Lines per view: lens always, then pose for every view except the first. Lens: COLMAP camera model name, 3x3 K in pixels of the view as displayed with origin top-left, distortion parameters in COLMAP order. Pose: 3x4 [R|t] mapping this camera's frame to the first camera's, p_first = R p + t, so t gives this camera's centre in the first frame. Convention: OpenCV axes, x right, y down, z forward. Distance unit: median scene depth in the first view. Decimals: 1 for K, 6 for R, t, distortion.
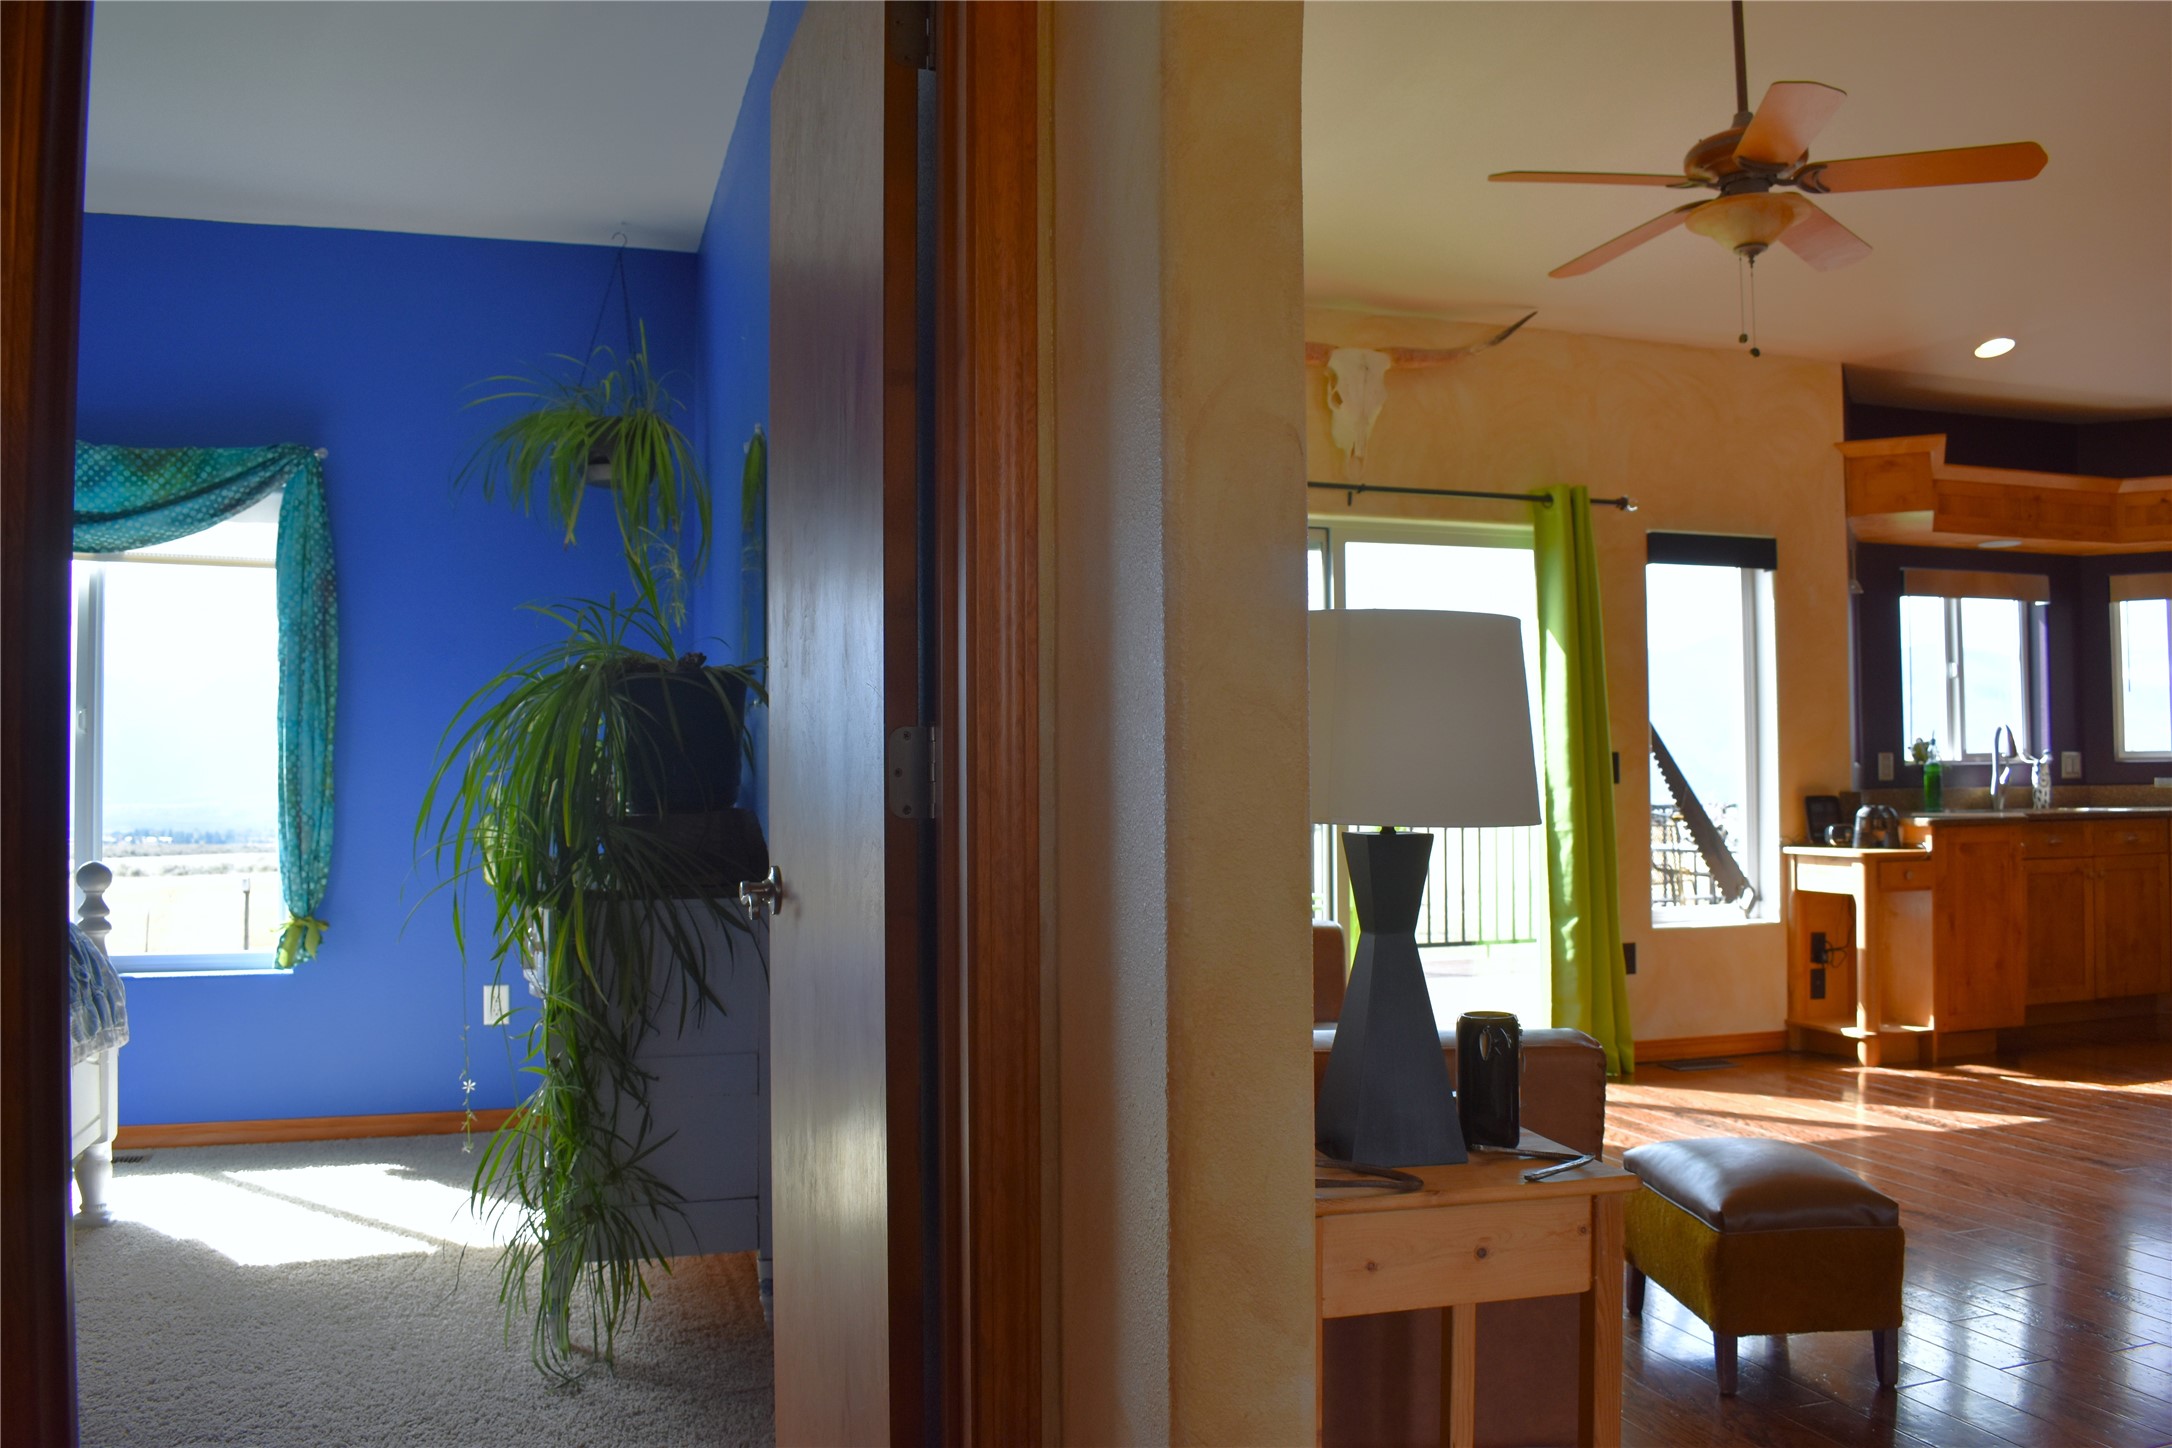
lens RADIAL K [[1701.3, 0, 1086.0], [0, 1701.3, 724.0], [0, 0, 1]] dist [-0.098947, 0.020762]
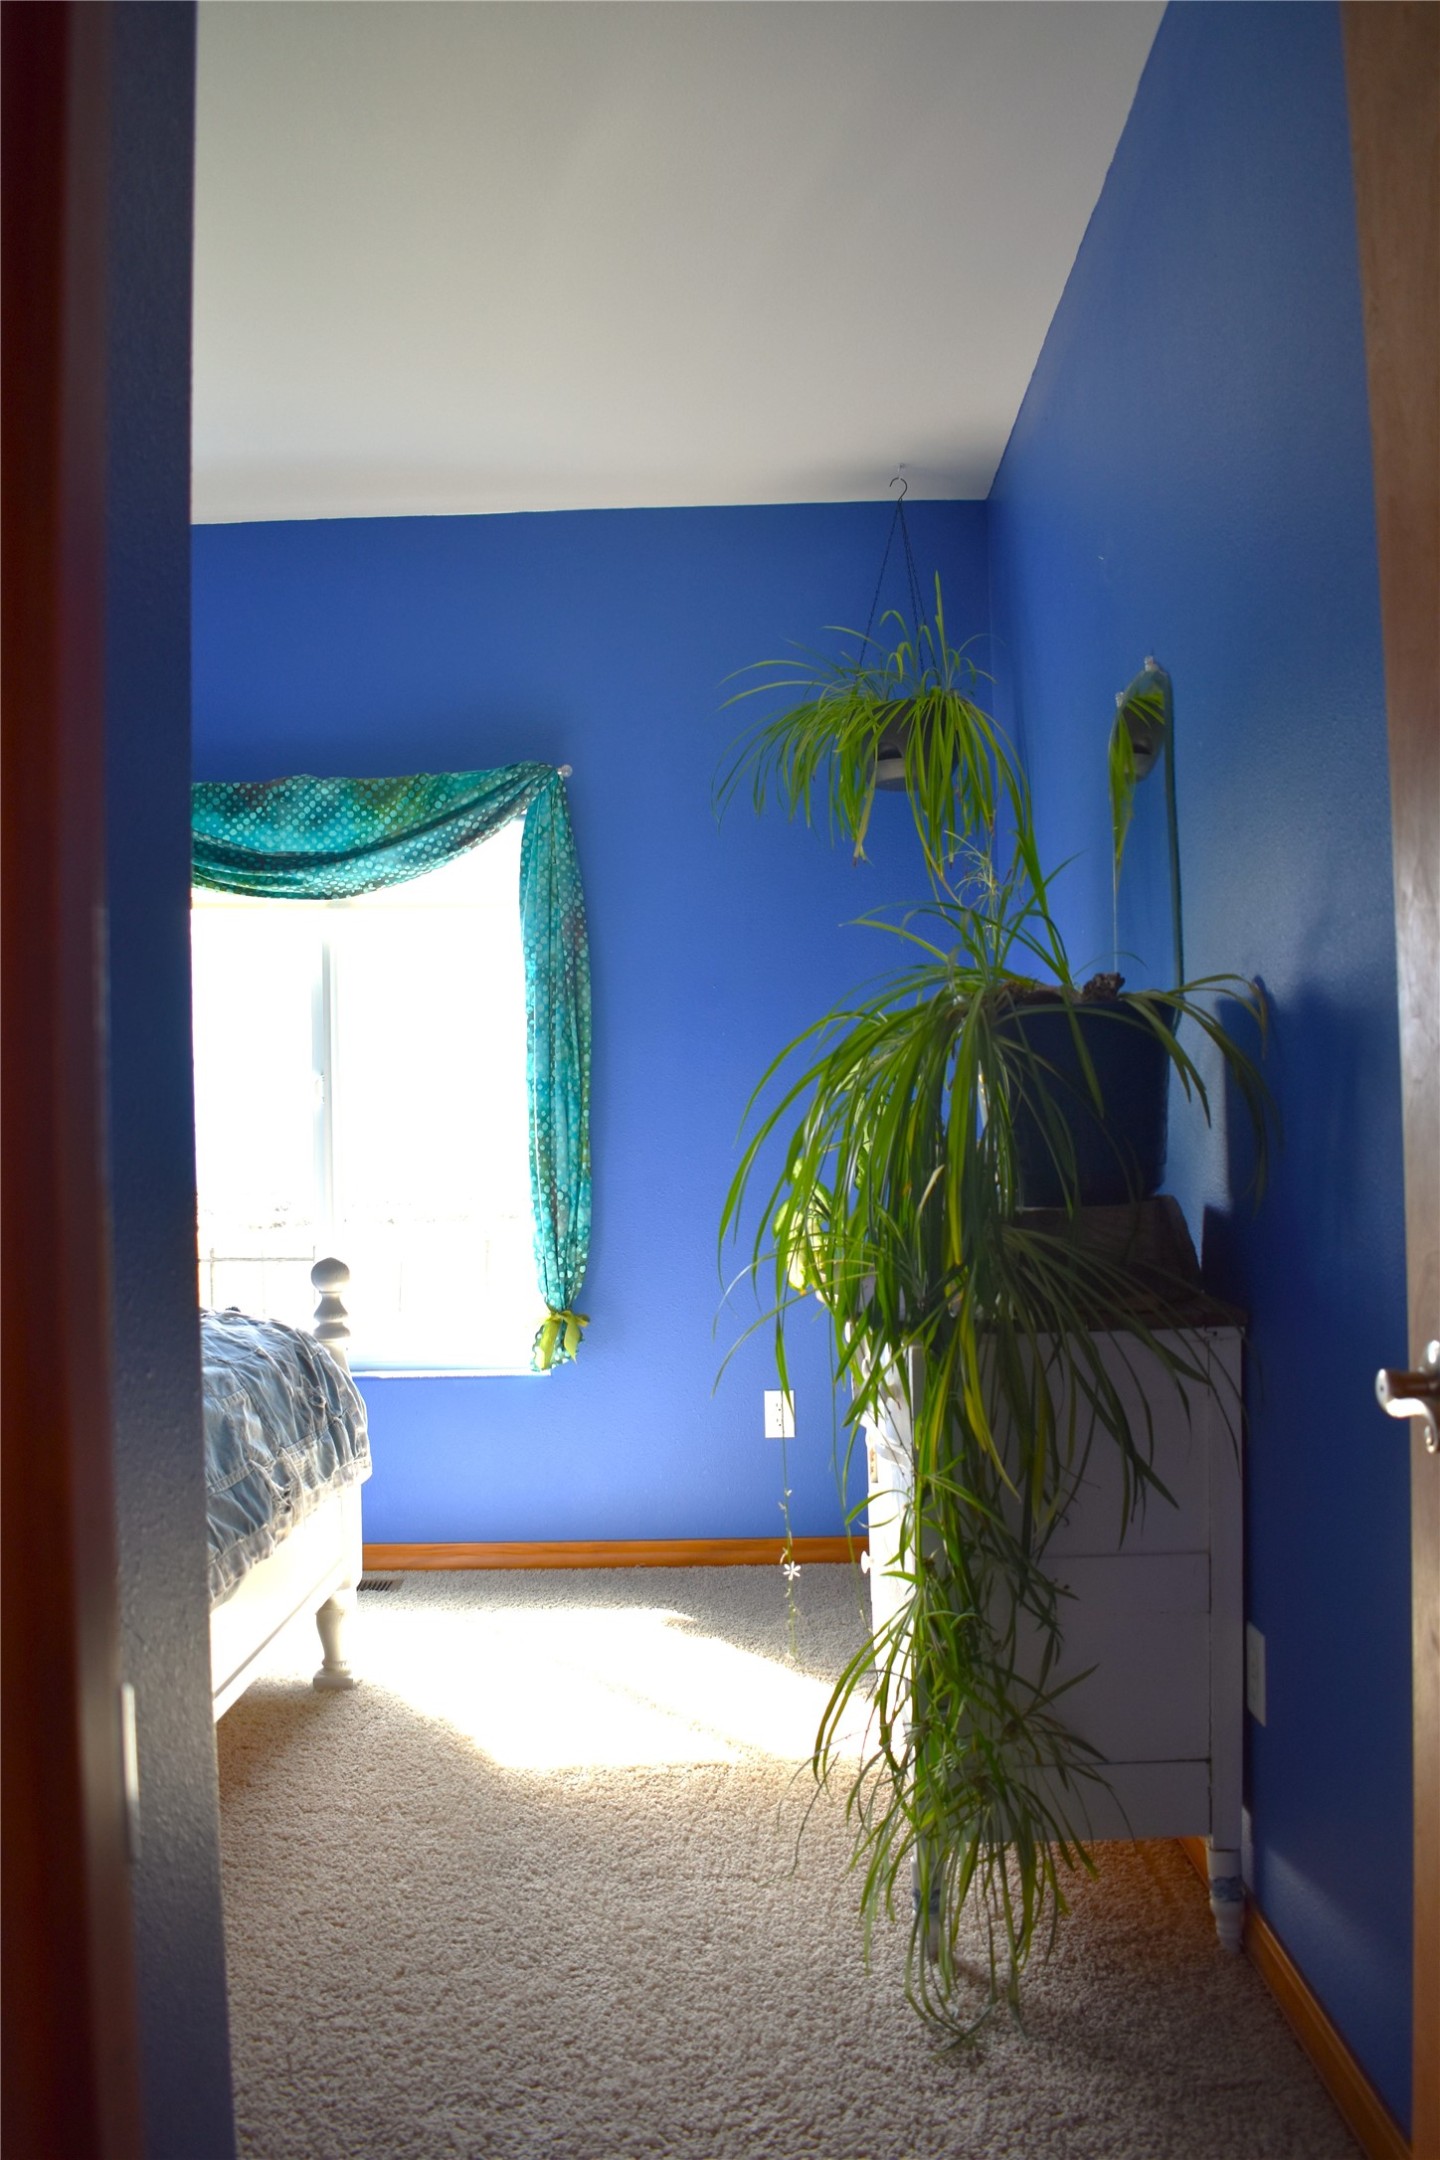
lens RADIAL K [[1691.9, 0, 733.7], [0, 1691.9, 1089.6], [0, 0, 1]] dist [-0.098947, 0.020762]
pose [[0.948848, -0.022607, -0.314923, -0.110560], [0.026550, 0.999614, 0.008235, -0.003159], [0.314615, -0.016175, 0.949082, 0.205948]]
